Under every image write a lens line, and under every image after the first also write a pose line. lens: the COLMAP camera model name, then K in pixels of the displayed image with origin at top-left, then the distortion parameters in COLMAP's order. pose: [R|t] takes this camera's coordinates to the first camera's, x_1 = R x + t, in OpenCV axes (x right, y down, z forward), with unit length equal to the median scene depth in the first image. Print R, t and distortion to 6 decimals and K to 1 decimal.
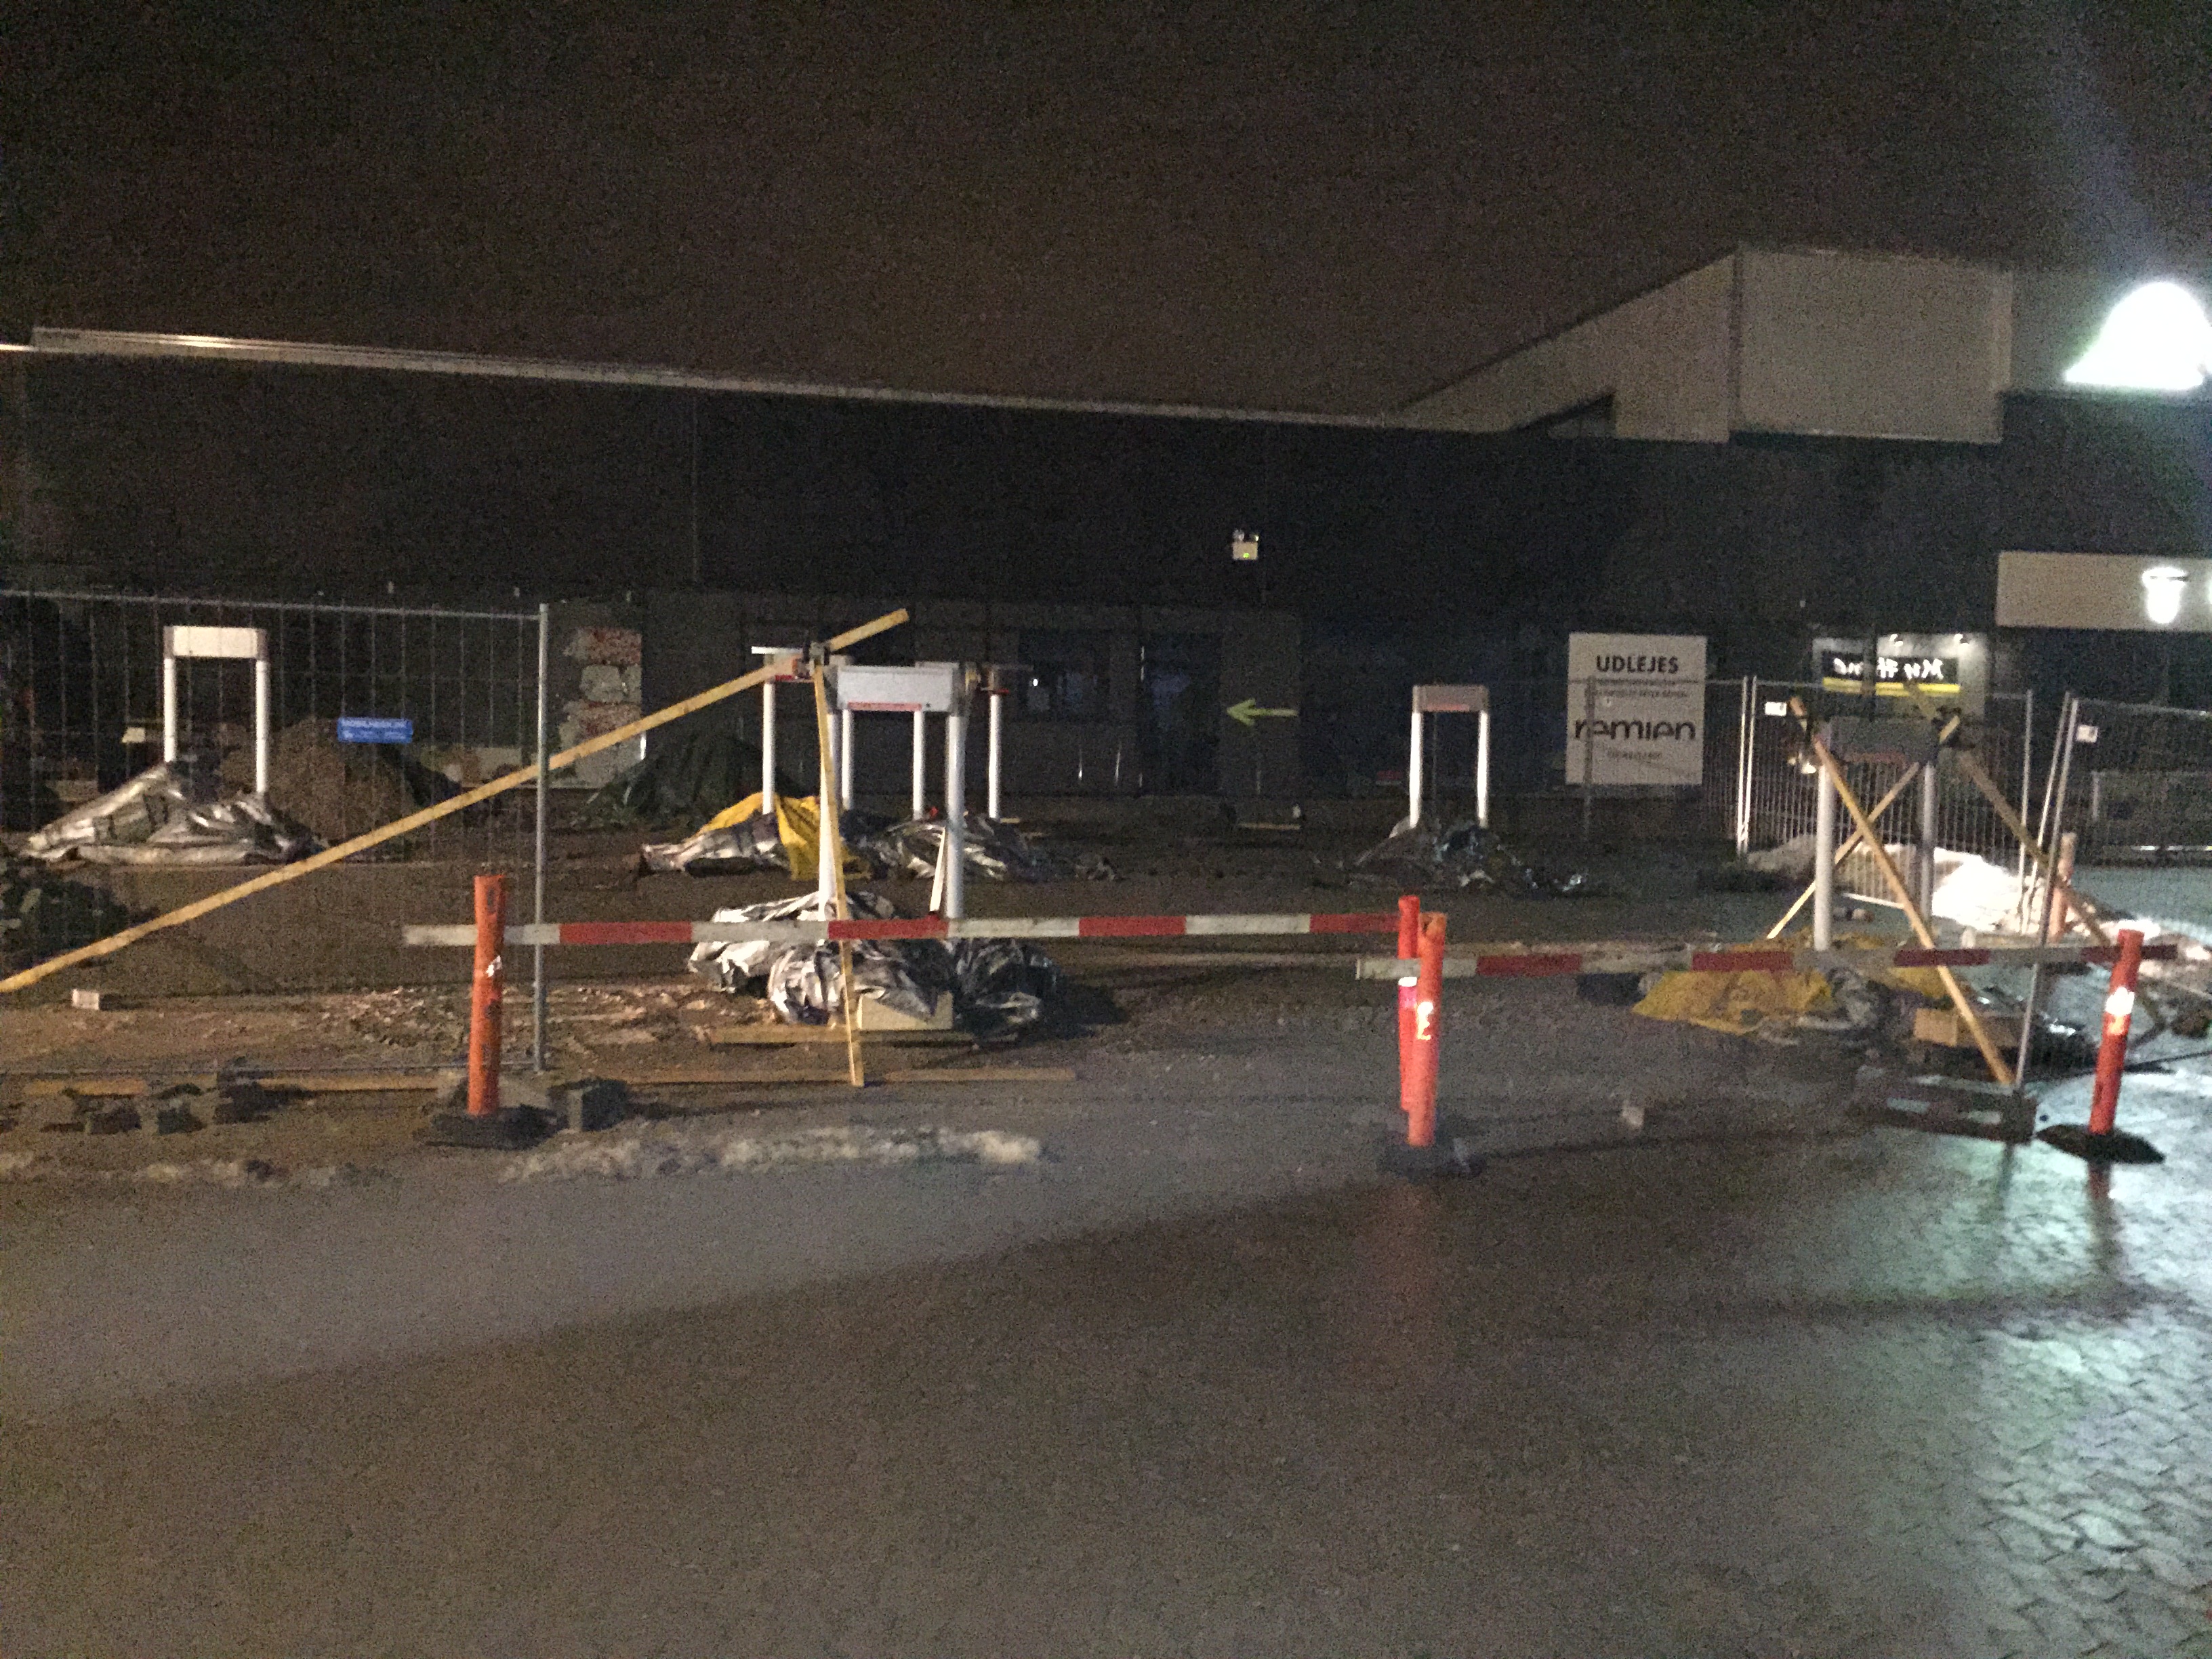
lens RADIAL K [[1892.2, 0, 1106.0], [0, 1892.2, 829.5], [0, 0, 1]] dist [0.041106, -0.008998]
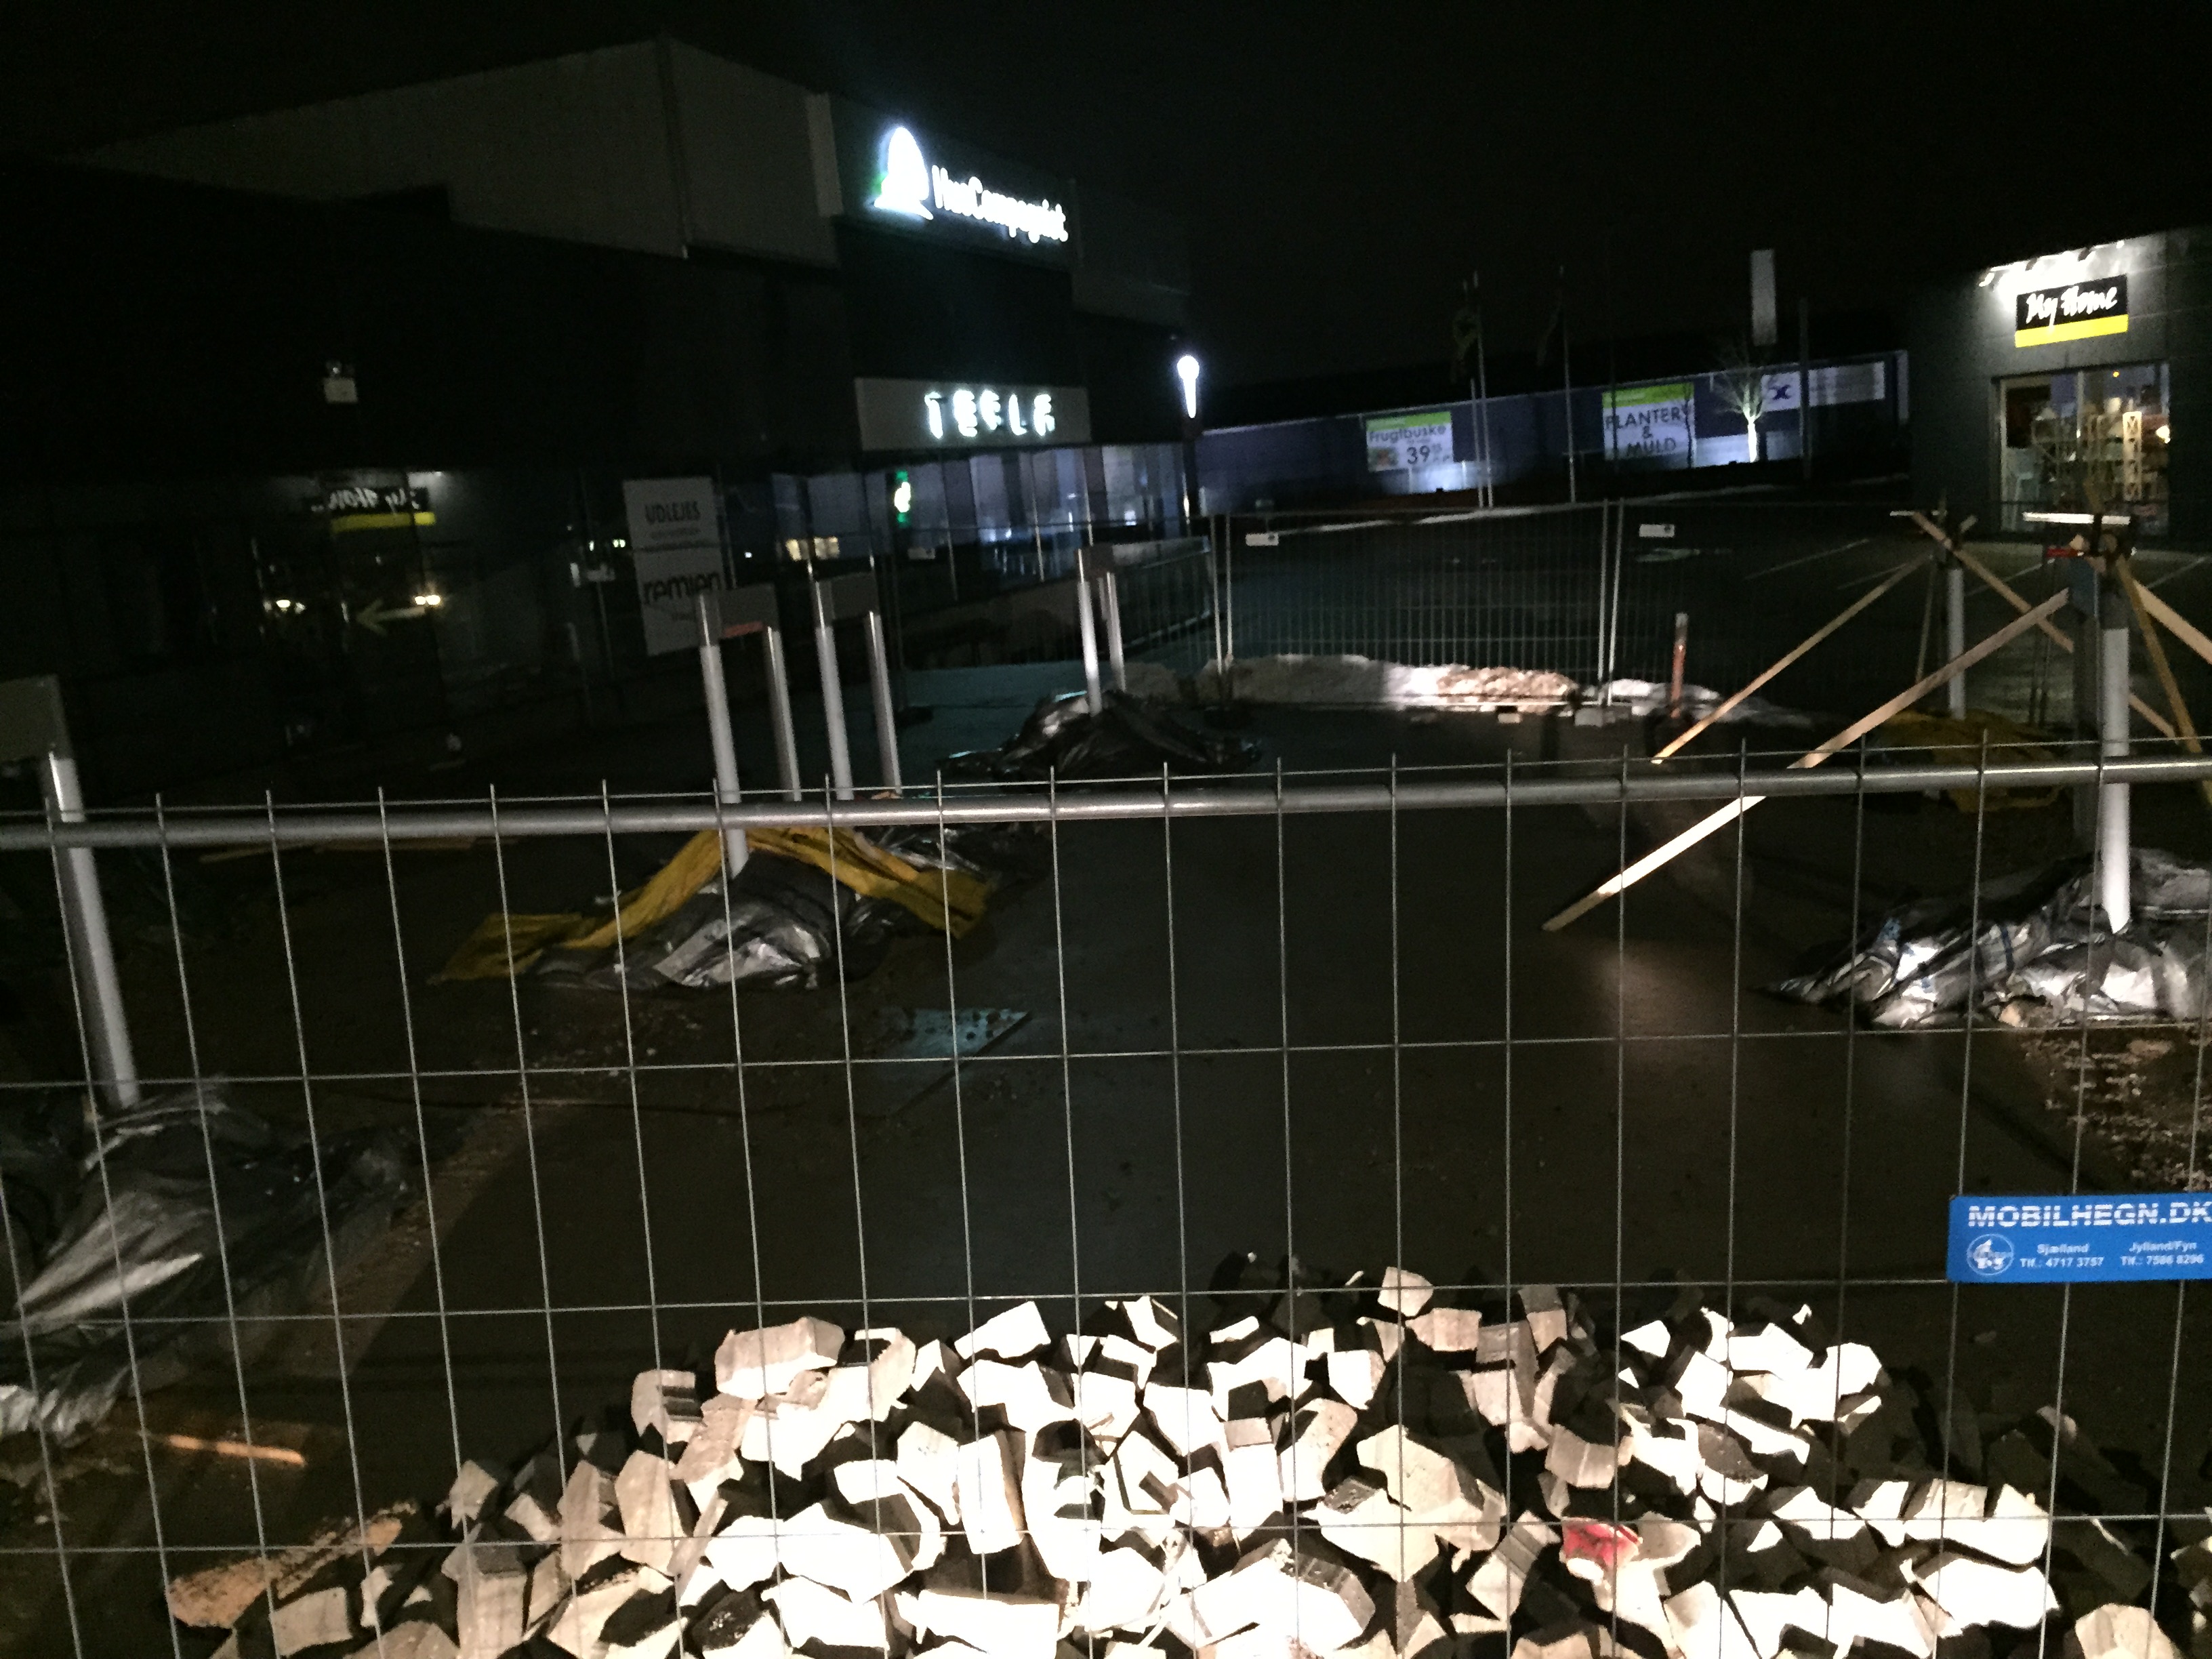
lens RADIAL K [[1892.2, 0, 1106.0], [0, 1892.2, 829.5], [0, 0, 1]] dist [0.041106, -0.008998]
pose [[0.514808, -0.215199, 0.829856, -0.817785], [0.136176, 0.976220, 0.168676, -0.138089], [-0.846421, 0.026170, 0.531871, 0.776808]]
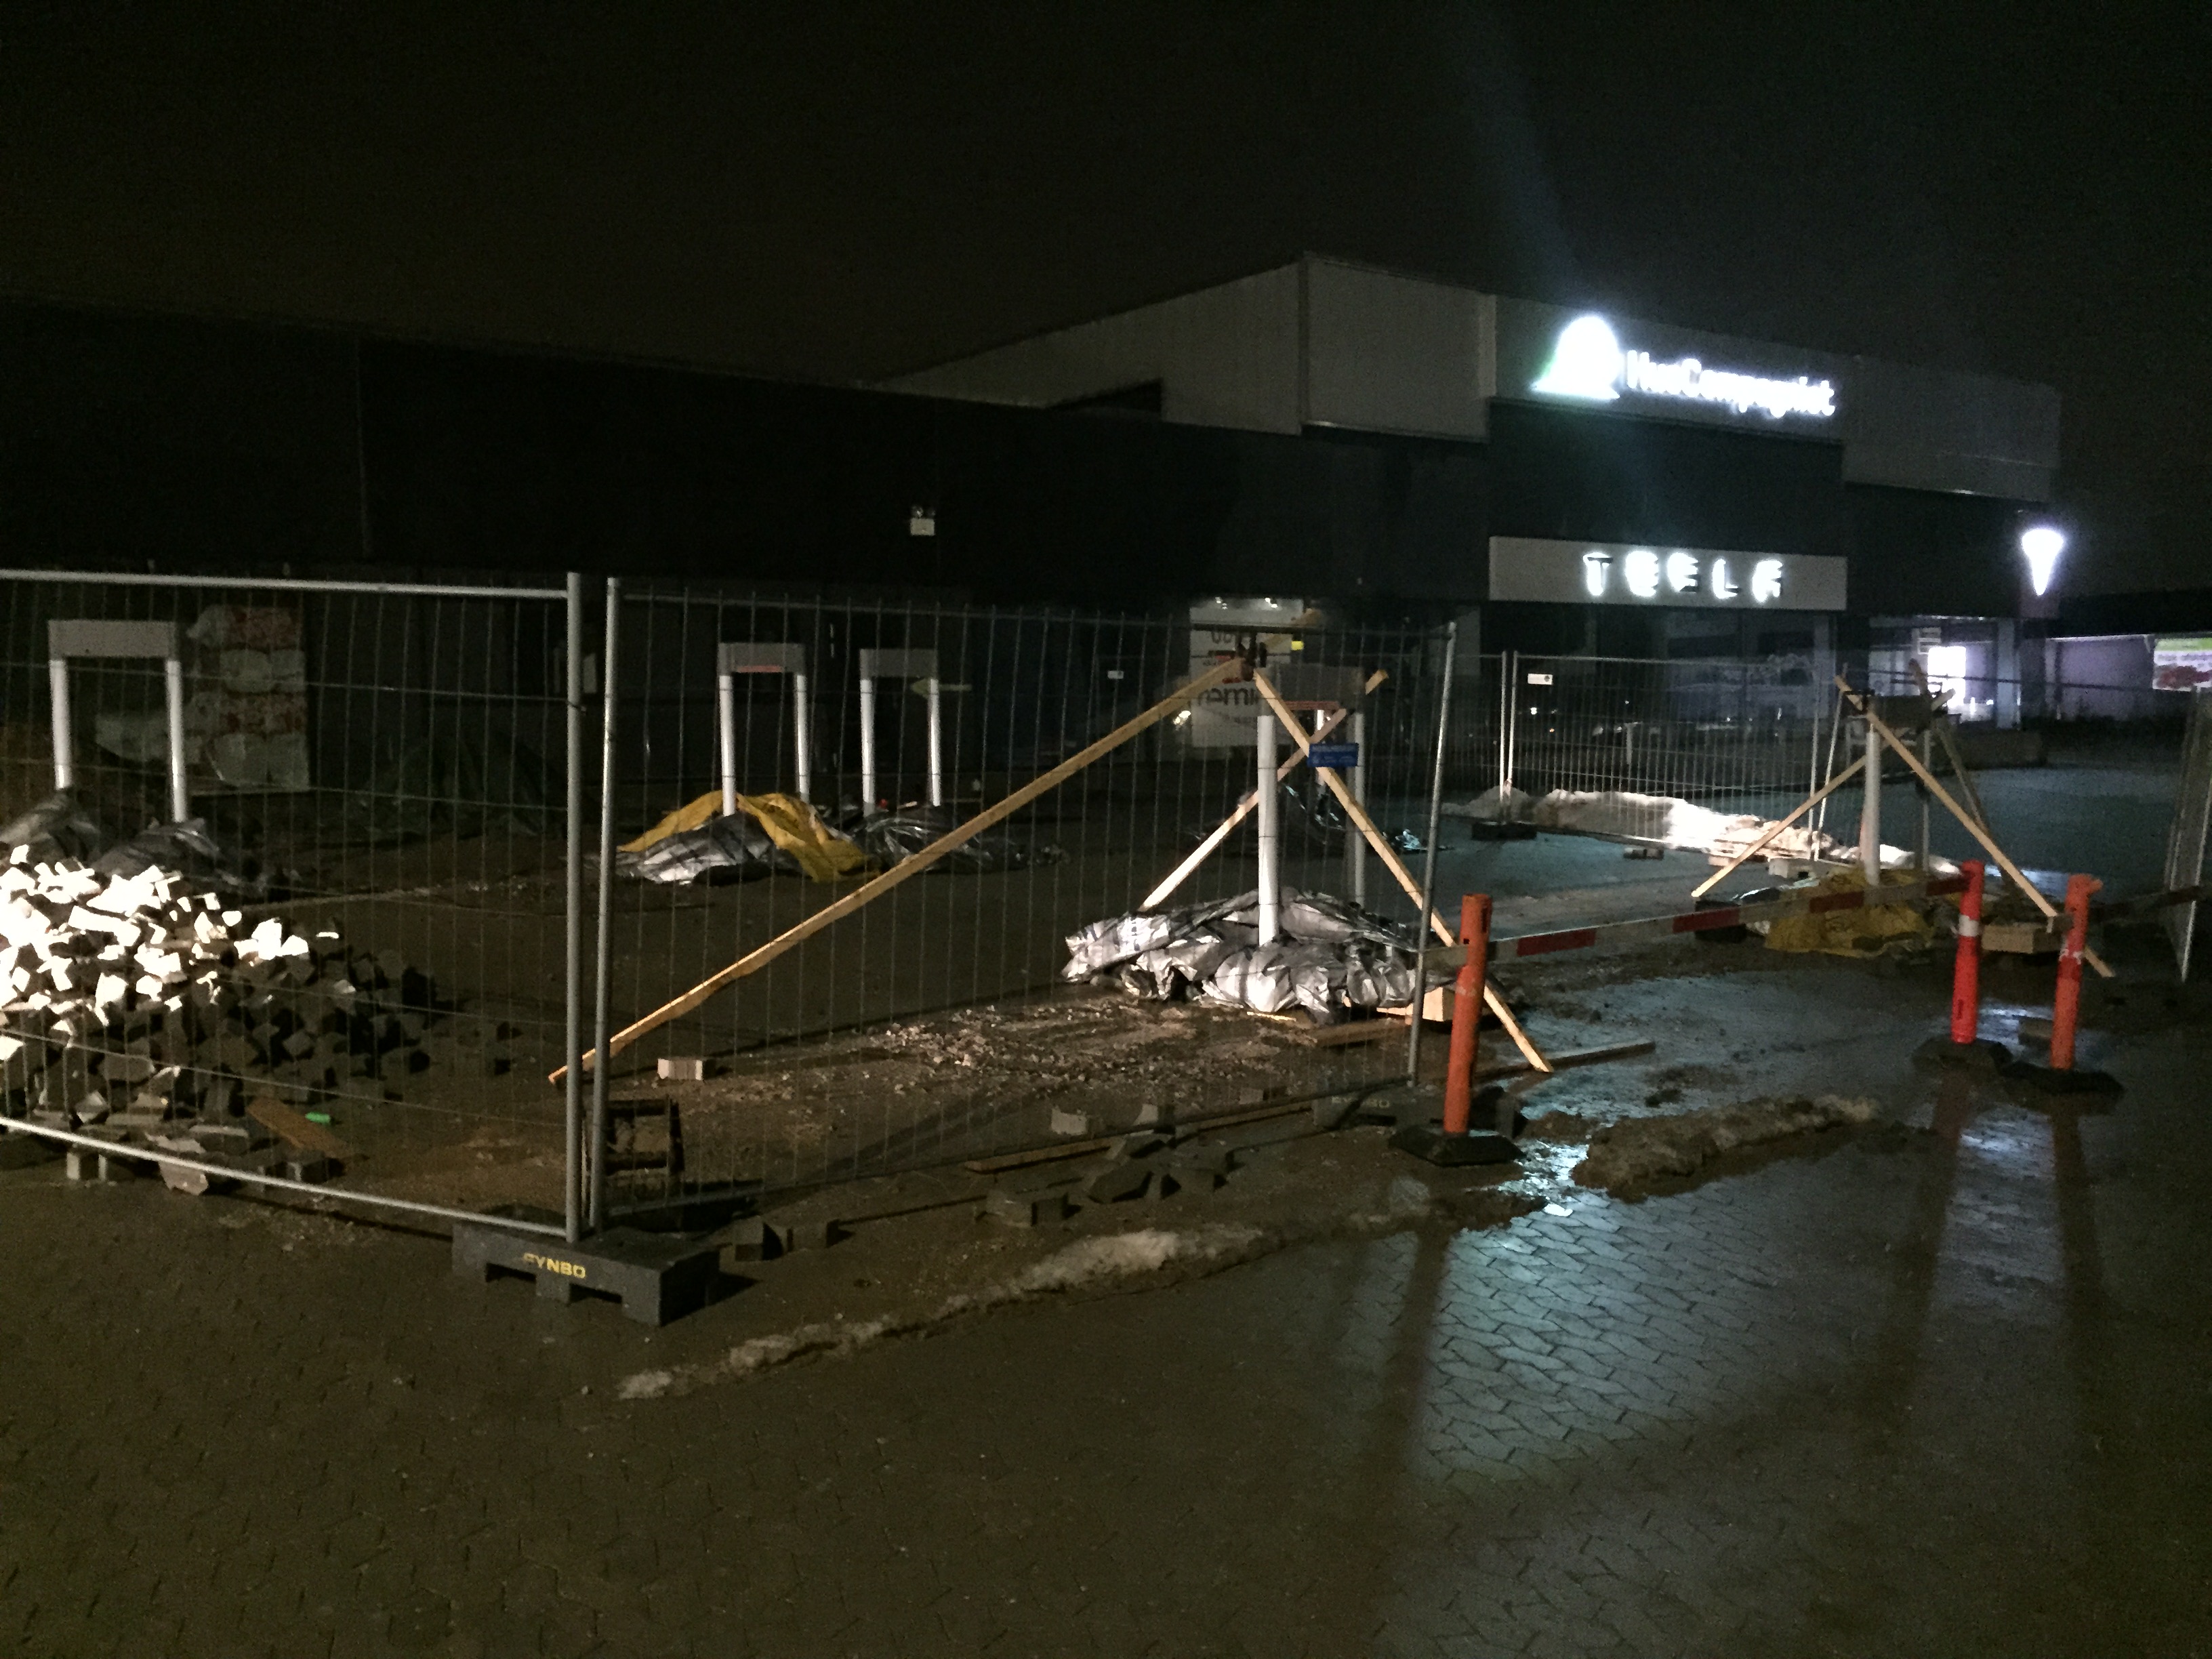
lens RADIAL K [[1898.3, 0, 1106.0], [0, 1898.3, 829.5], [0, 0, 1]] dist [0.038310, -0.002063]
pose [[0.906932, -0.052758, 0.417961, -0.538256], [0.043528, 0.998553, 0.031592, -0.030187], [-0.419023, -0.010458, 0.907915, 0.093923]]
